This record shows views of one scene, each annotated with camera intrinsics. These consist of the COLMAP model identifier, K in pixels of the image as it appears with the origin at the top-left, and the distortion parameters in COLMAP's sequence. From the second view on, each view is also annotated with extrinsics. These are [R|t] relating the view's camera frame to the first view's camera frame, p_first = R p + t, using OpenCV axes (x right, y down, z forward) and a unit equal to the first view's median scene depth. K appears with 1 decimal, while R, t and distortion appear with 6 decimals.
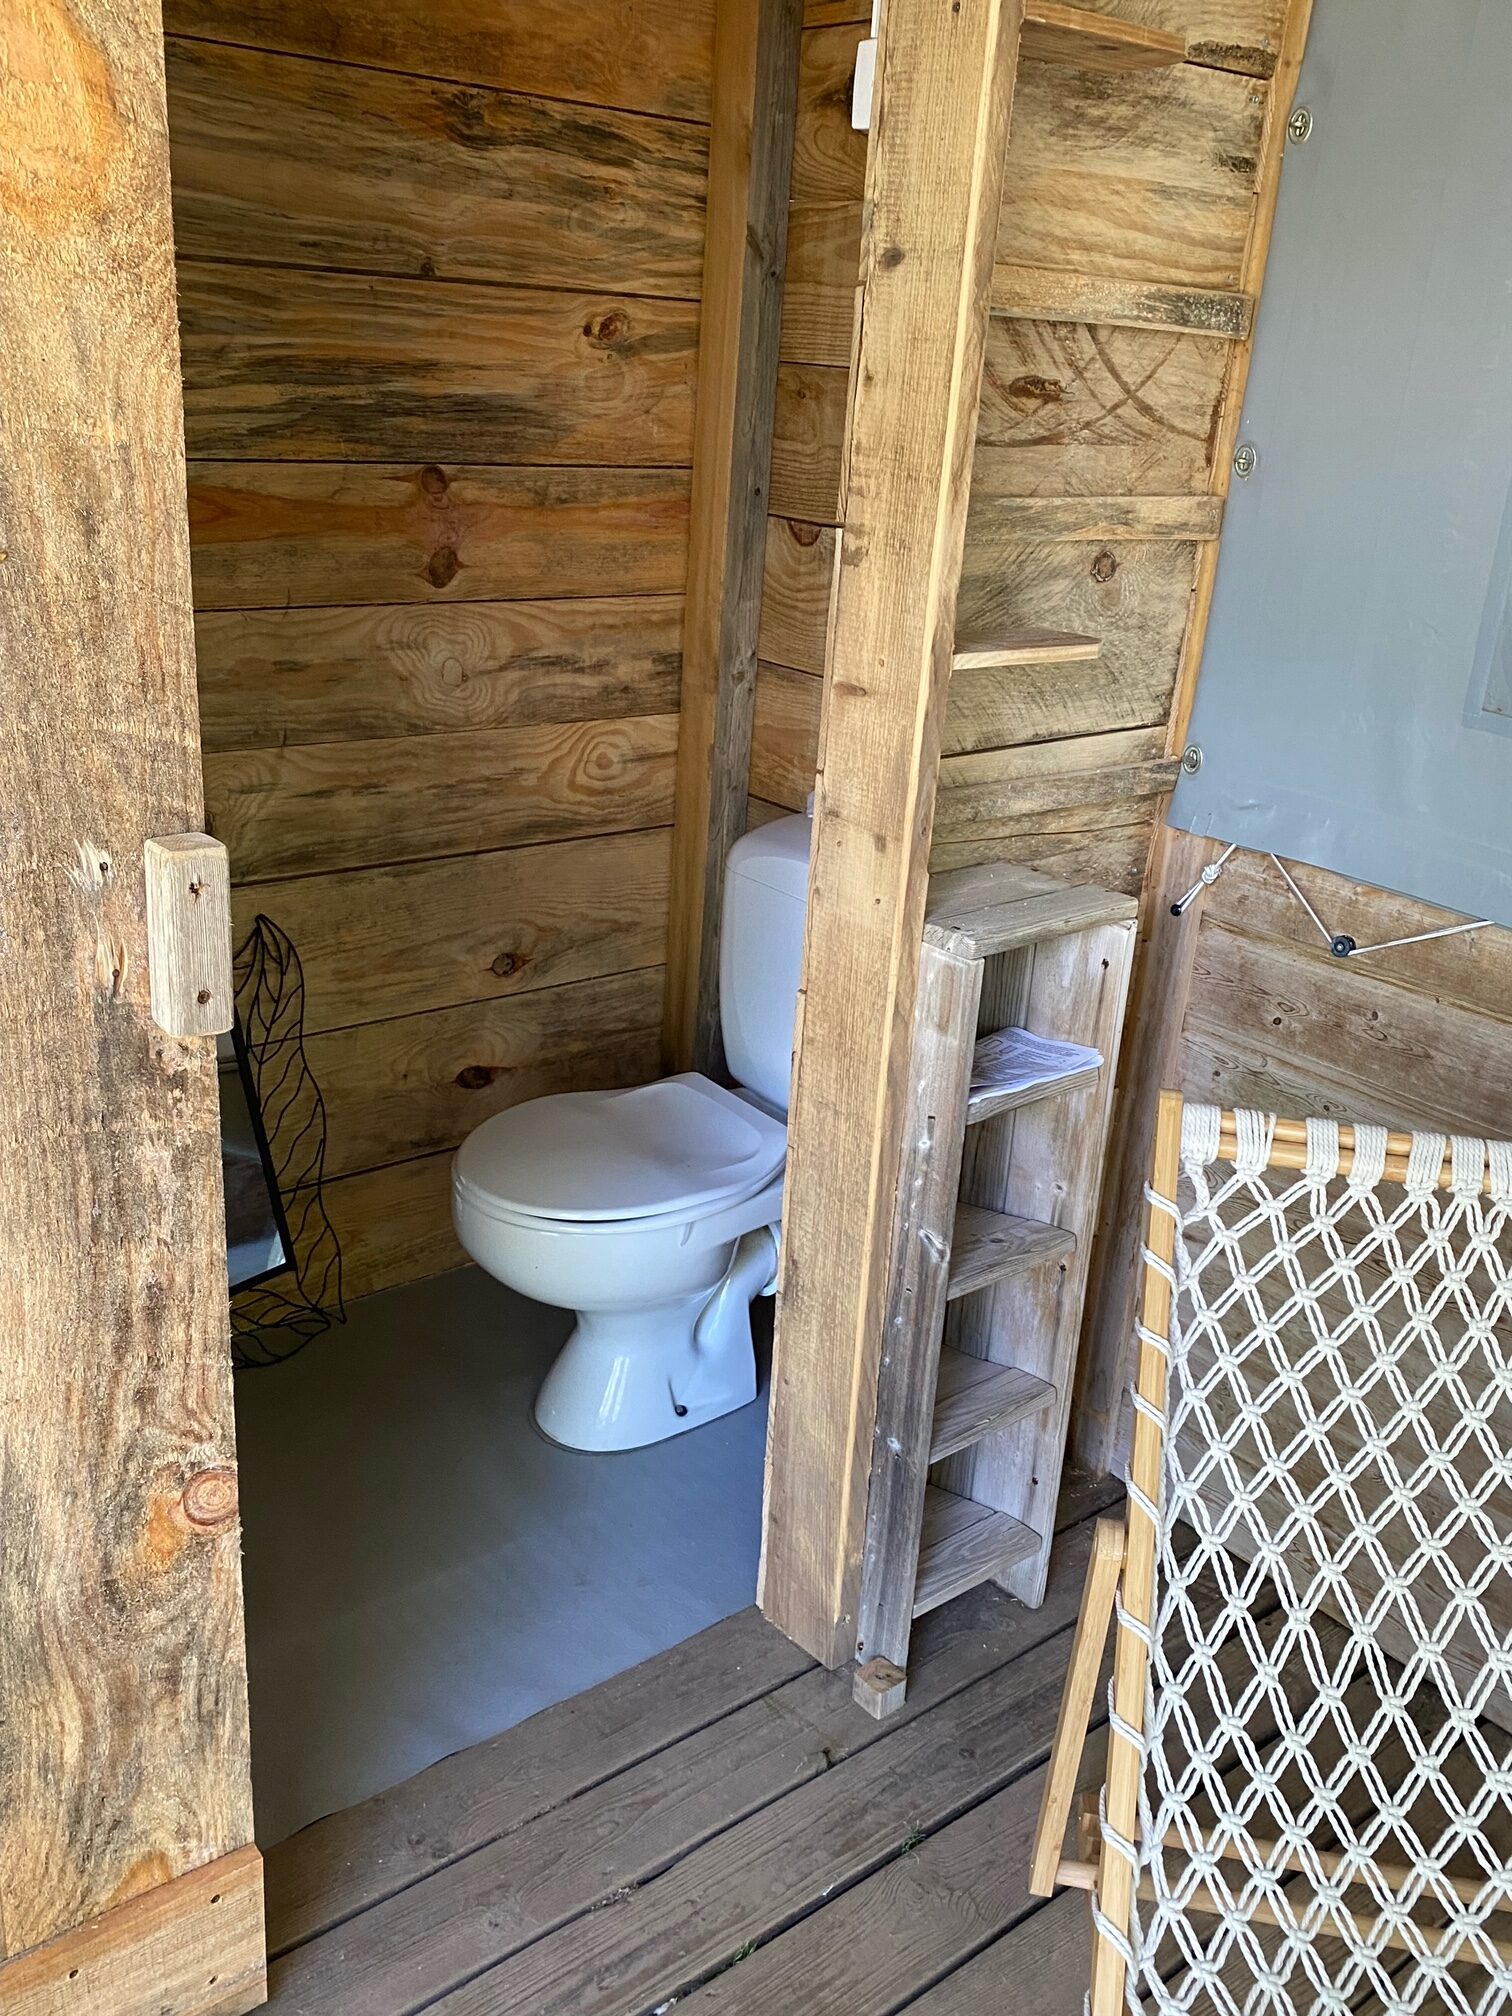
lens RADIAL K [[1772.4, 0, 756.0], [0, 1772.4, 1008.0], [0, 0, 1]] dist [-0.010703, 0.017186]
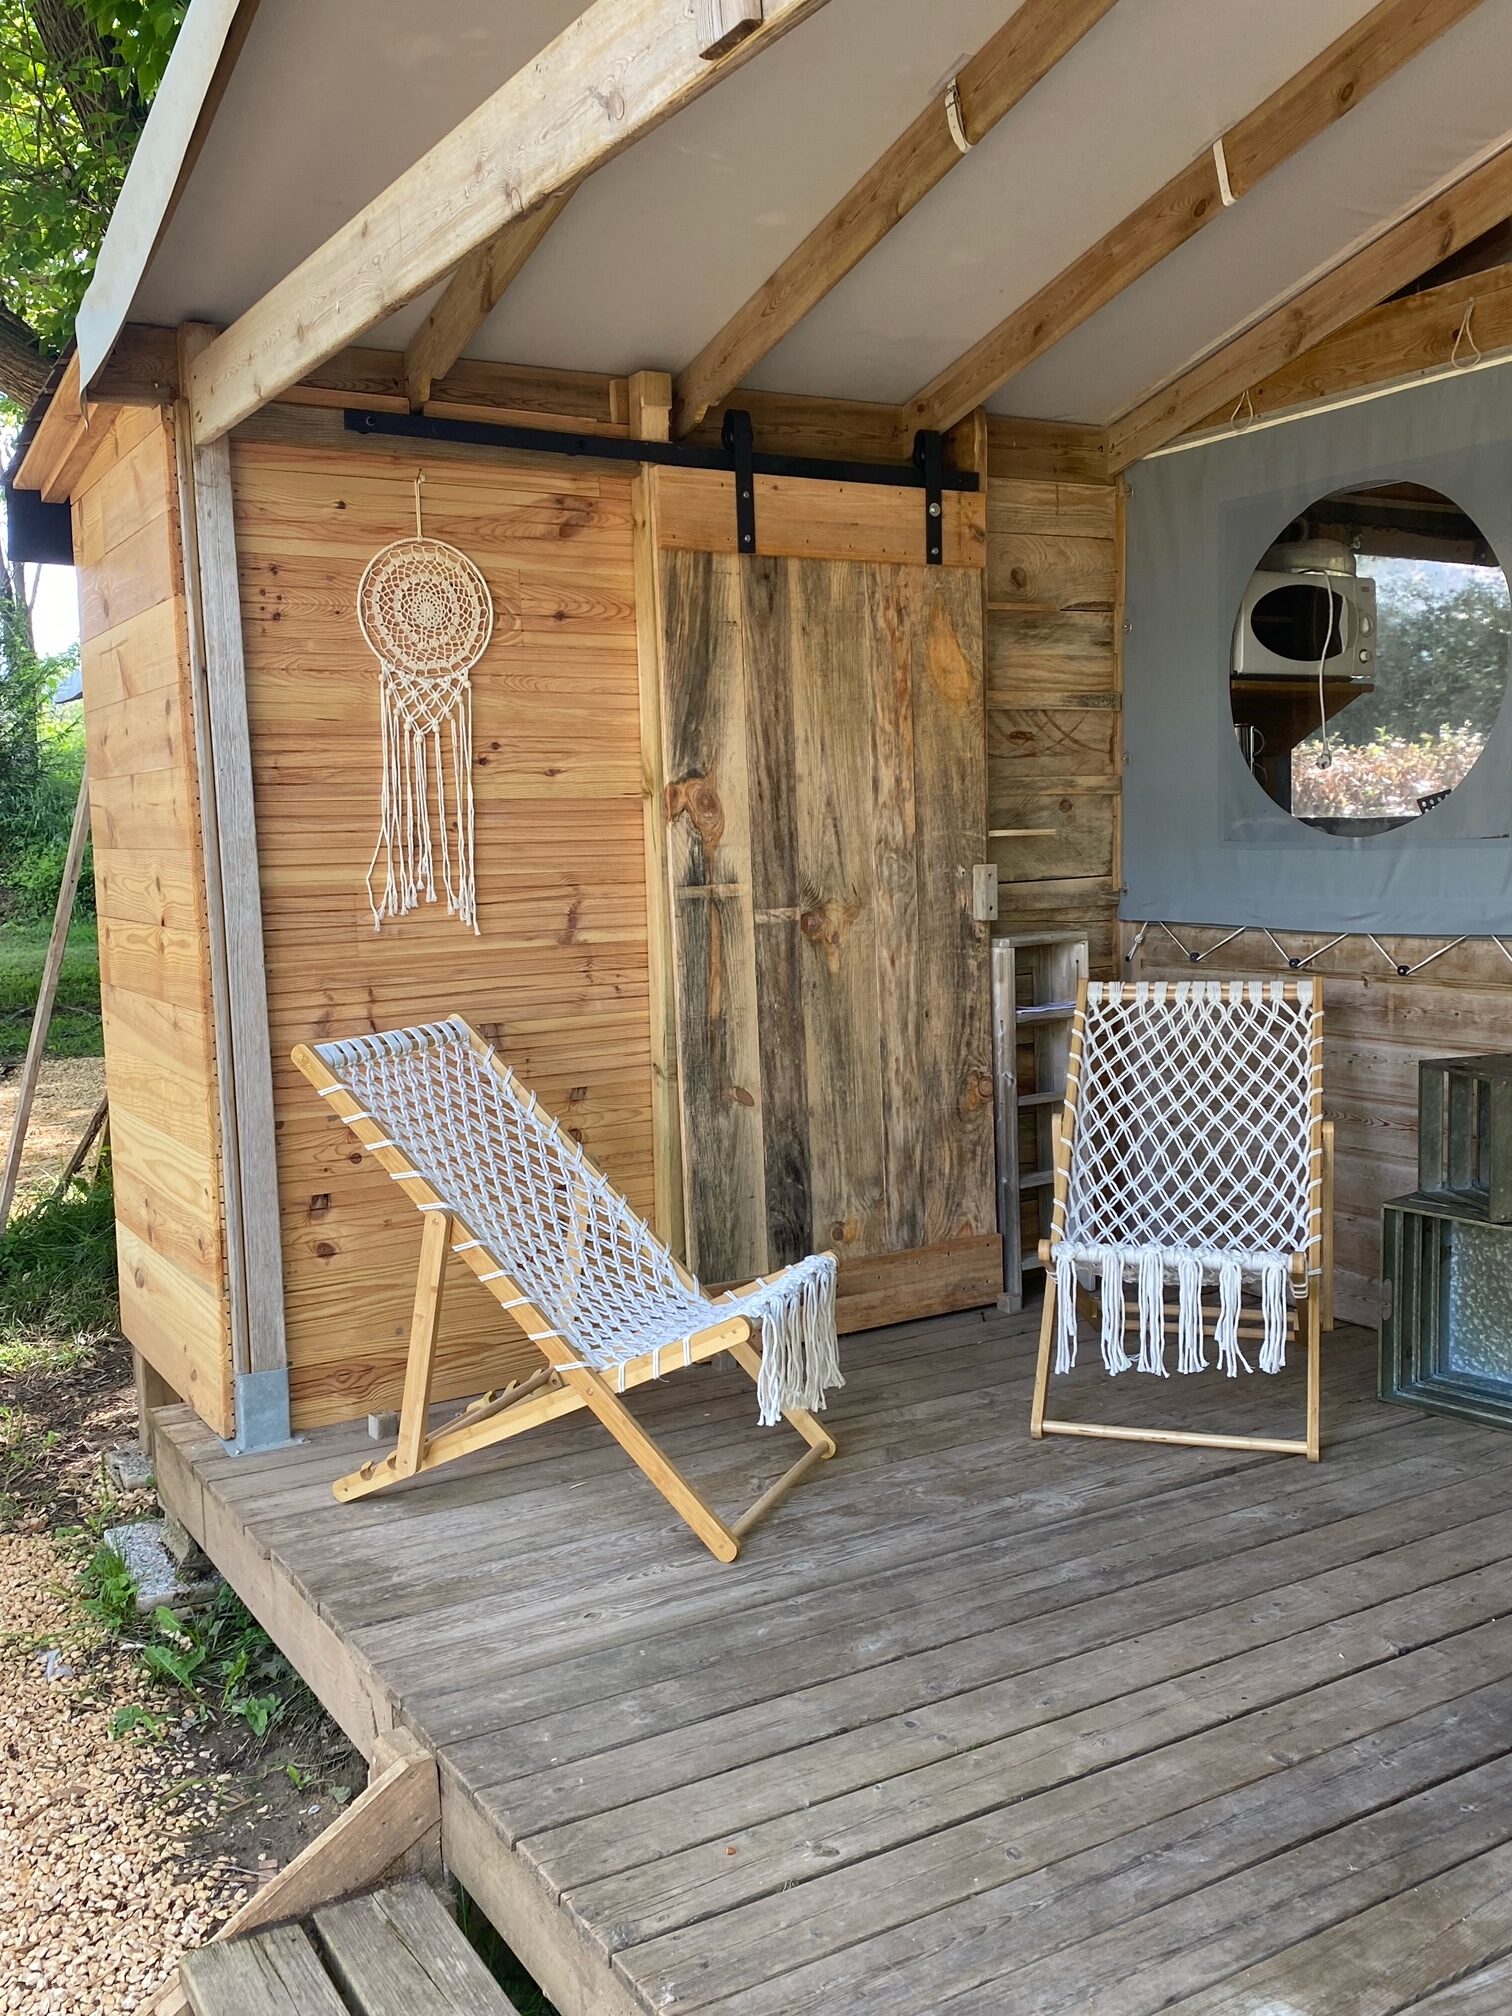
lens RADIAL K [[1772.4, 0, 756.0], [0, 1772.4, 1008.0], [0, 0, 1]] dist [-0.010703, 0.017186]
pose [[0.983692, -0.084431, -0.158810, 0.151236], [0.039422, 0.962712, -0.267639, 0.663789], [0.175485, 0.257014, 0.950341, -1.321541]]
